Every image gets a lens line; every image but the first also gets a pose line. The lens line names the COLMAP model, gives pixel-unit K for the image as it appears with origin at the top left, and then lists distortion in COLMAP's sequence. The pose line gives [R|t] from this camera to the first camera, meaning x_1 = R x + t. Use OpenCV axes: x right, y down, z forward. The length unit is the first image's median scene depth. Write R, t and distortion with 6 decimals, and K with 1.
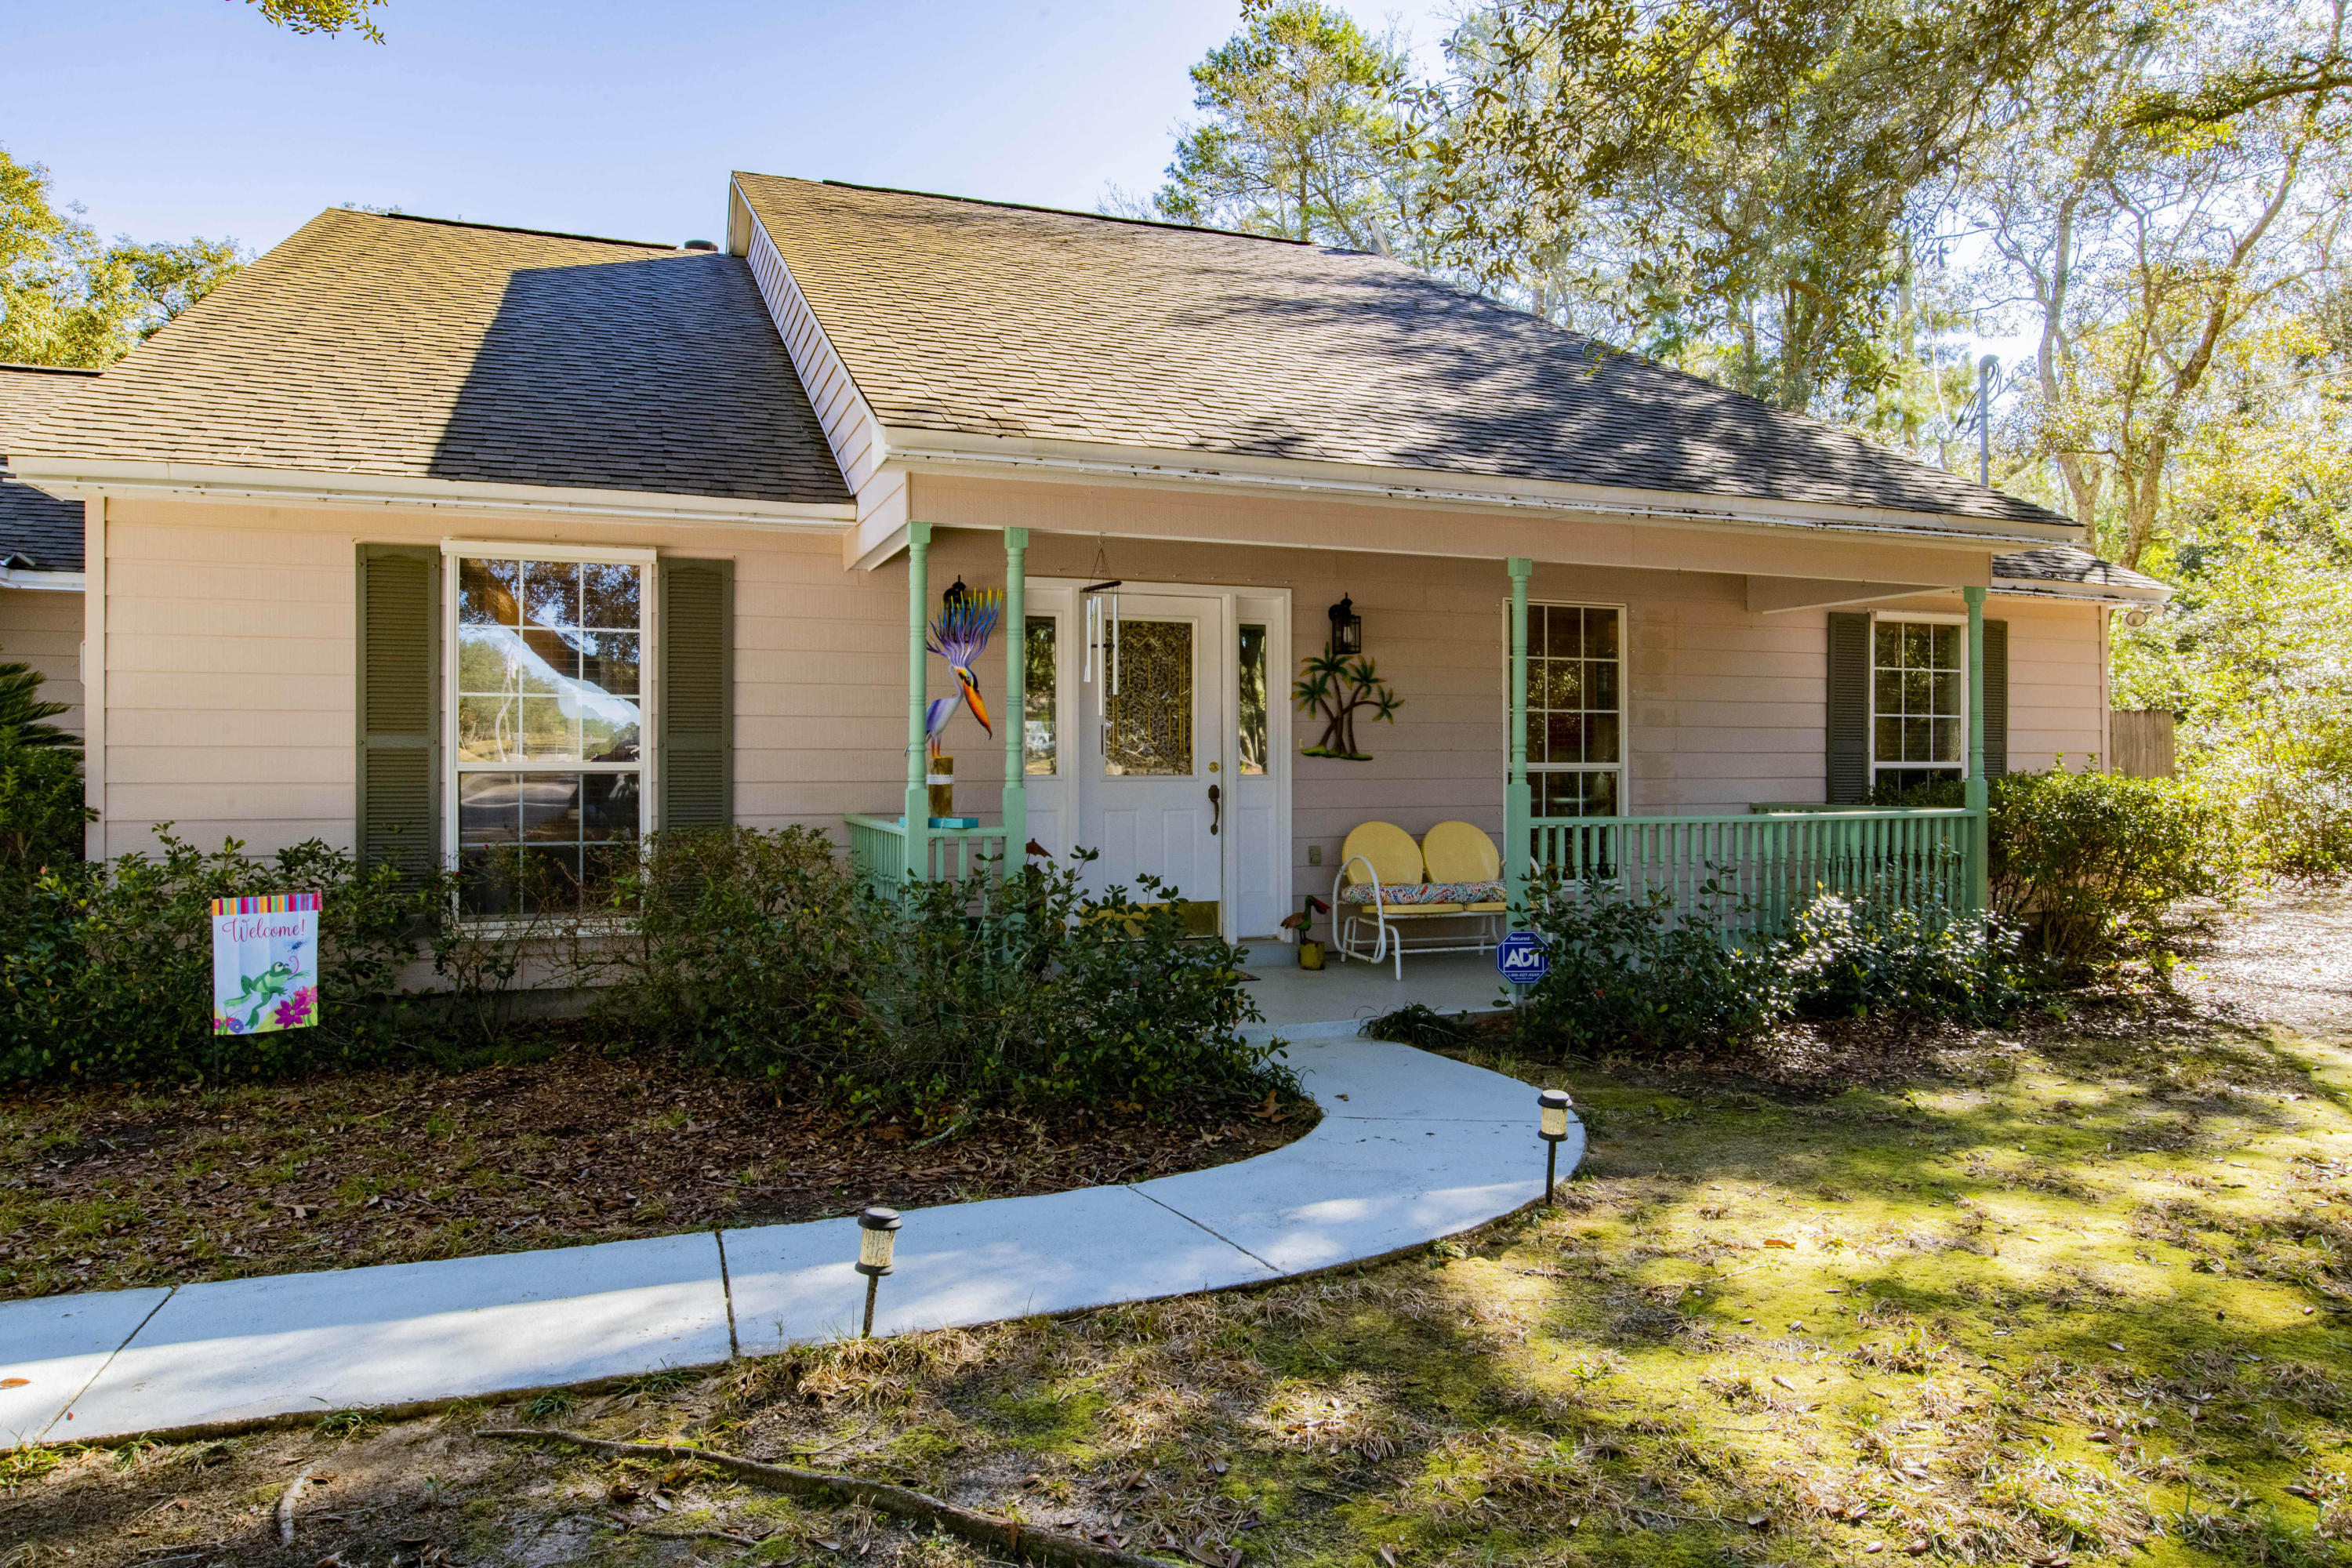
lens RADIAL K [[1481.2, 0, 1176.0], [0, 1481.2, 784.0], [0, 0, 1]] dist [-0.048902, -0.000228]
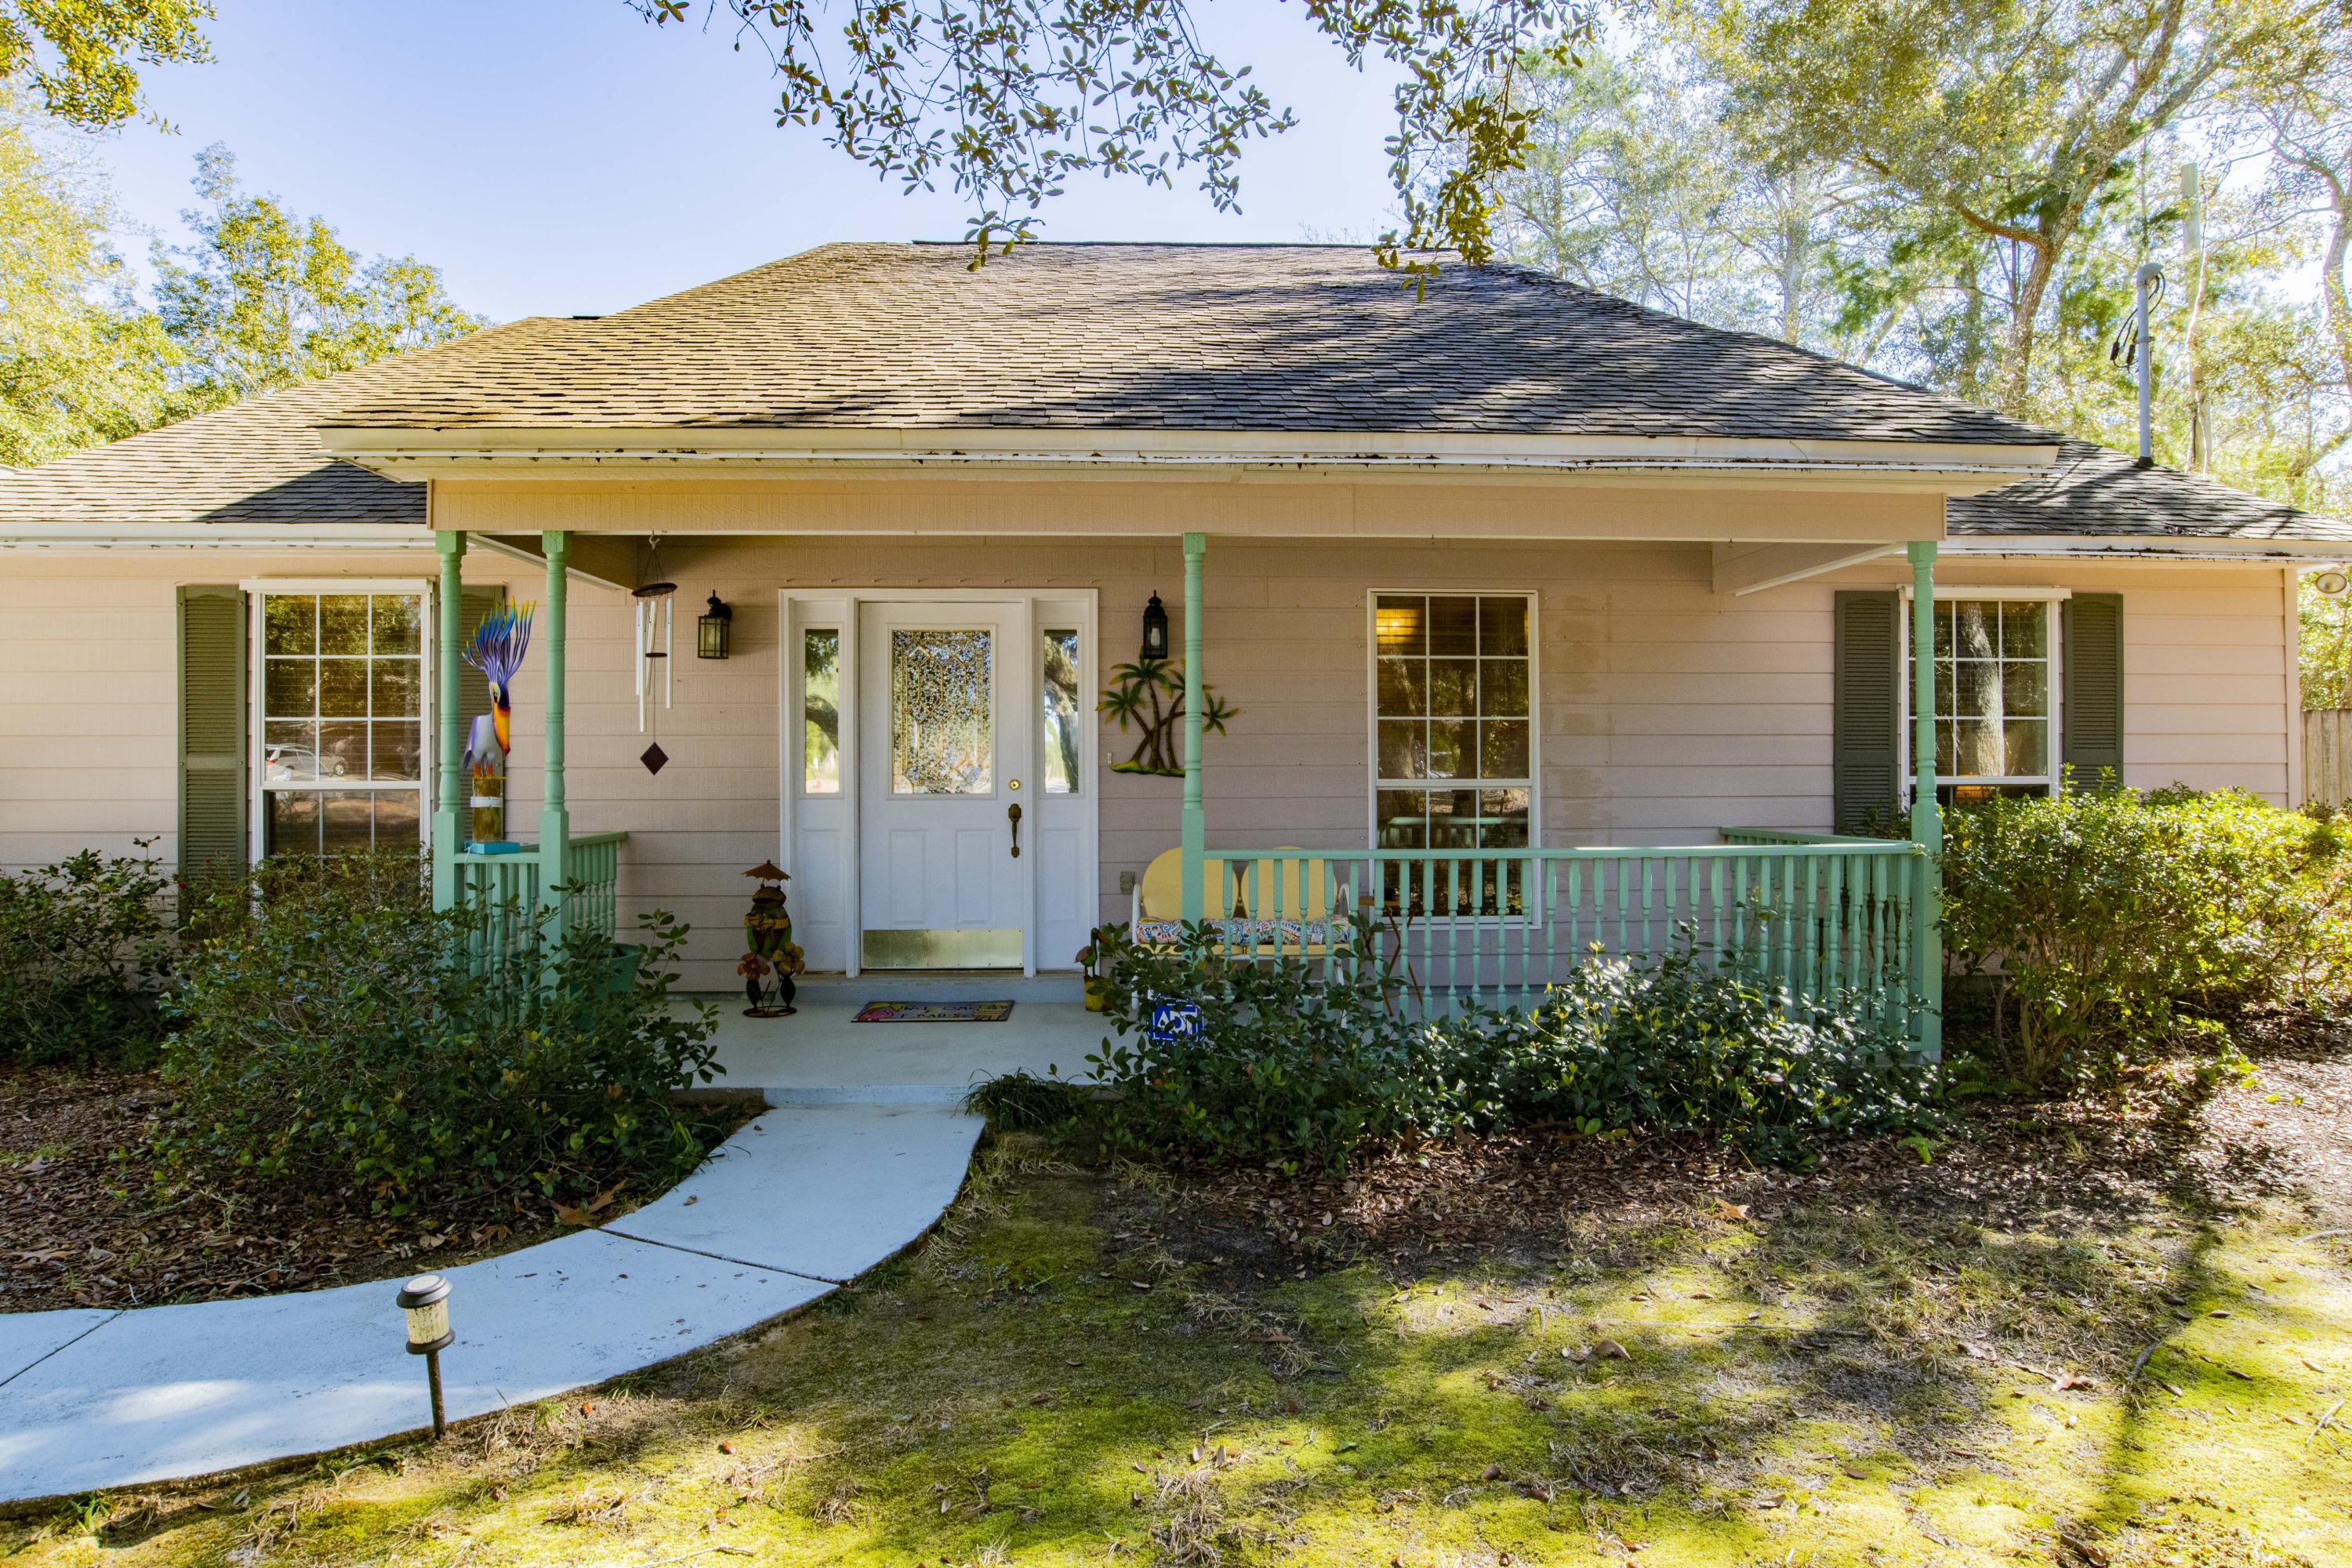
lens RADIAL K [[1268.4, 0, 1176.0], [0, 1268.4, 784.0], [0, 0, 1]] dist [-0.065894, 0.029909]
pose [[0.950013, -0.001001, -0.312208, 0.364759], [-0.001771, 0.999962, -0.008593, -0.005282], [0.312205, 0.008716, 0.949975, 0.274408]]
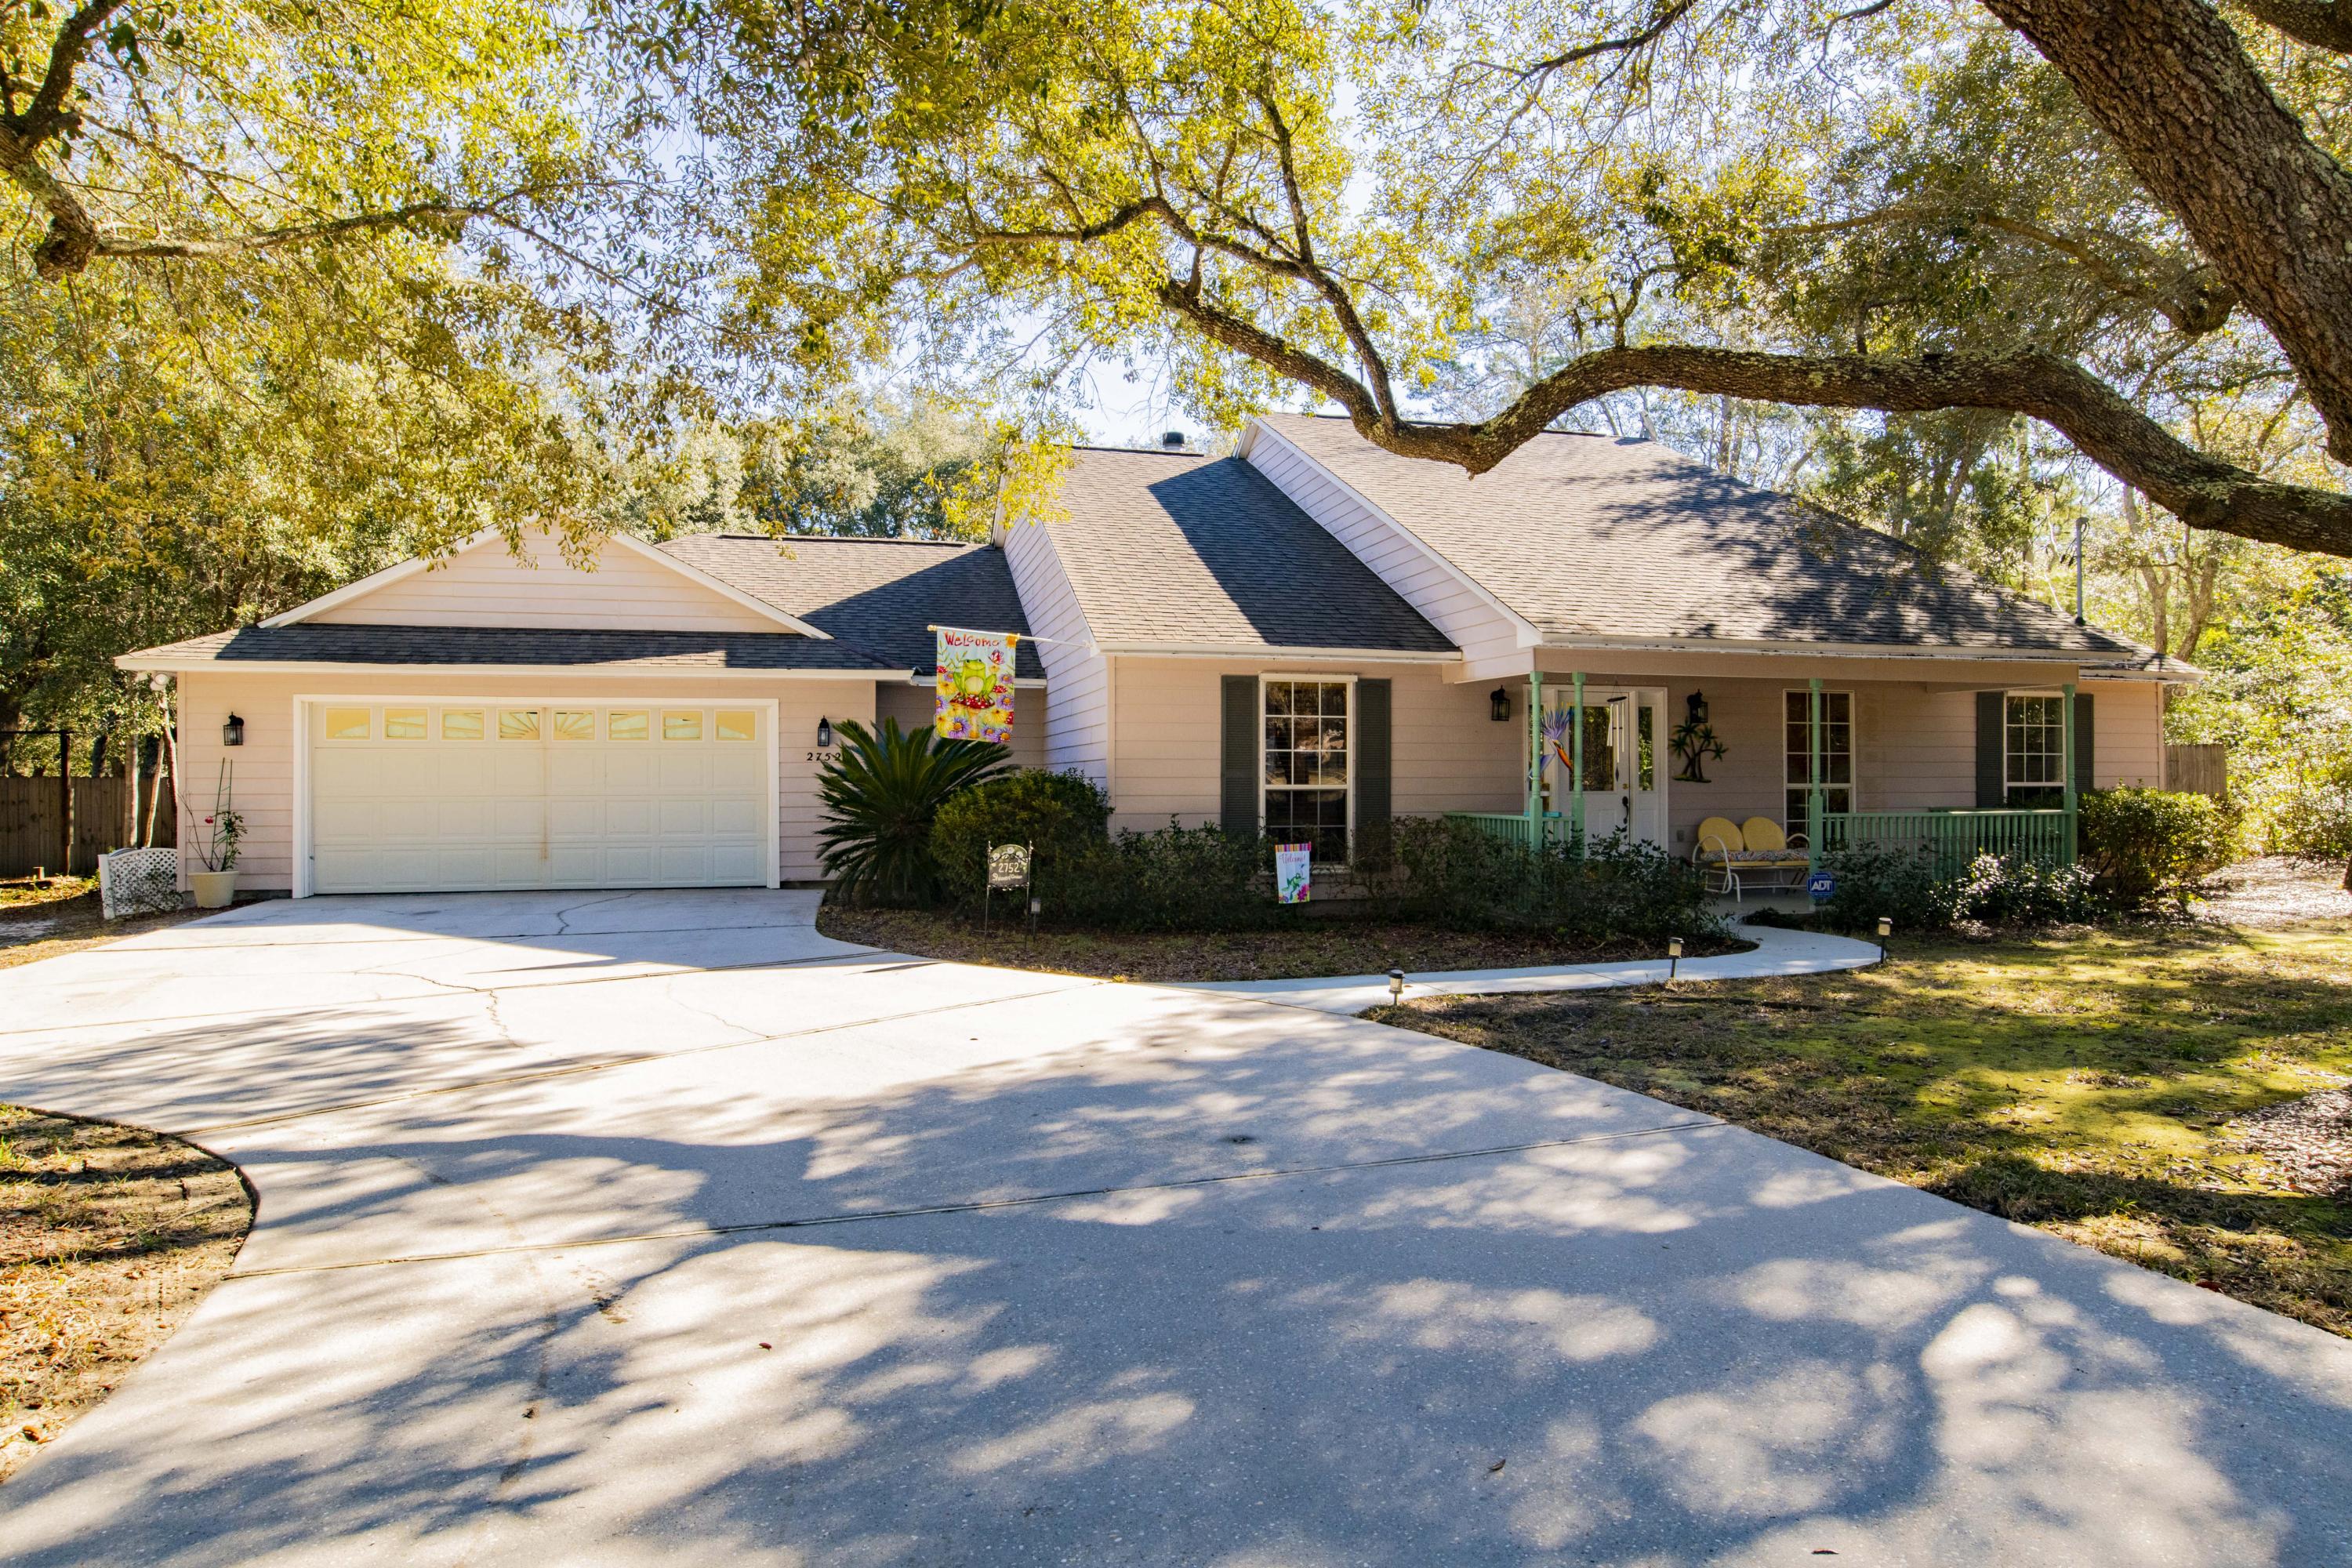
lens RADIAL K [[1336.5, 0, 1176.0], [0, 1336.5, 784.0], [0, 0, 1]] dist [-0.029834, -0.000144]
pose [[0.994474, 0.000090, -0.104980, -0.345278], [-0.000922, 0.999969, -0.007875, -0.001076], [0.104976, 0.007929, 0.994443, -0.669637]]
